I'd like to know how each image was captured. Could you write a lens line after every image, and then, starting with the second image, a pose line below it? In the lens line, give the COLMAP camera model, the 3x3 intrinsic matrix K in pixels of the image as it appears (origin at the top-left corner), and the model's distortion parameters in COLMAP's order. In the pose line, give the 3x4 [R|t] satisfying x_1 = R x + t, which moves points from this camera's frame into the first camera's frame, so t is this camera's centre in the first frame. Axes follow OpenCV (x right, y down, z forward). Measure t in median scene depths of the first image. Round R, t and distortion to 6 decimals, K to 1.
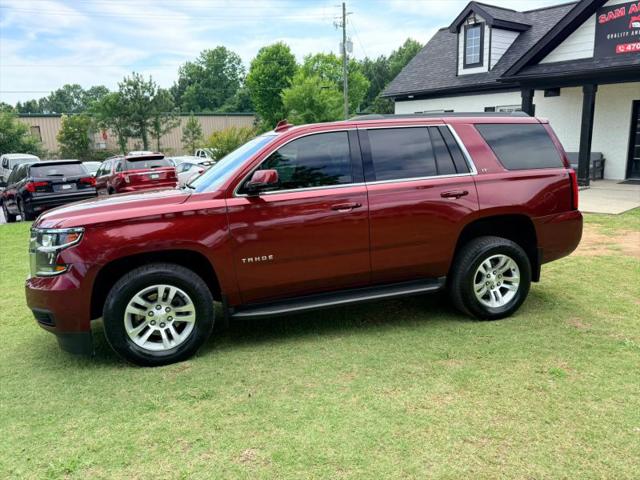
lens RADIAL K [[513.1, 0, 320.0], [0, 513.1, 240.0], [0, 0, 1]] dist [0.012361, 0.002013]
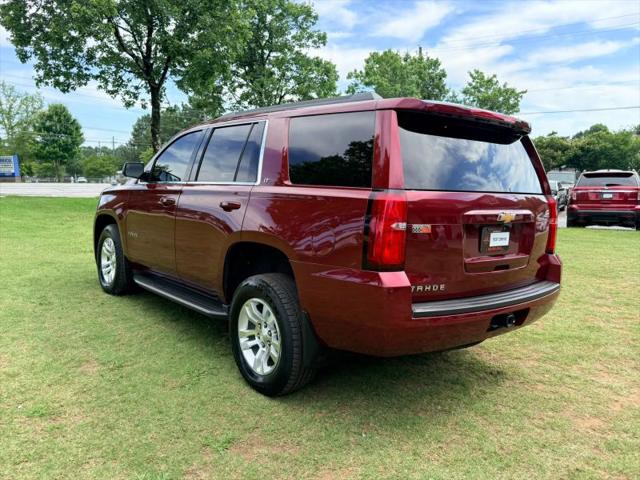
lens RADIAL K [[513.1, 0, 320.0], [0, 513.1, 240.0], [0, 0, 1]] dist [0.012361, 0.002013]
pose [[0.348266, 0.166868, -0.922424, 0.998108], [-0.199043, 0.974753, 0.101185, -0.137018], [0.916020, 0.148363, 0.372687, 0.784289]]
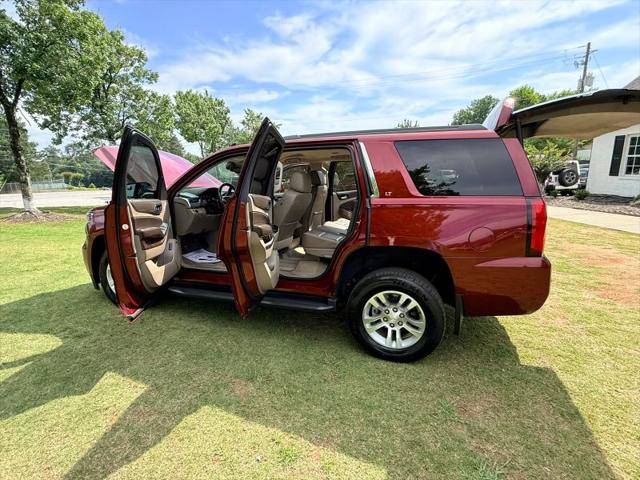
lens RADIAL K [[325.3, 0, 309.1], [0, 325.3, 240.0], [0, 0, 1]] dist [0.001690, -0.001092]
pose [[0.774456, 0.147025, -0.615306, 0.550726], [-0.124592, 0.989018, 0.079503, -0.081955], [0.620237, 0.015091, 0.784269, 0.462483]]
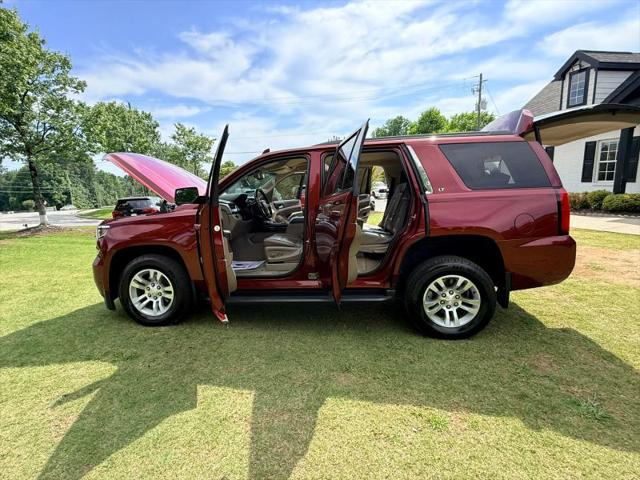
lens RADIAL K [[325.3, 0, 309.1], [0, 325.3, 240.0], [0, 0, 1]] dist [0.001690, -0.001092]
pose [[0.895227, 0.069015, -0.440233, 0.362292], [-0.070458, 0.997429, 0.013088, -0.027259], [0.440004, 0.019302, 0.897788, 0.307593]]
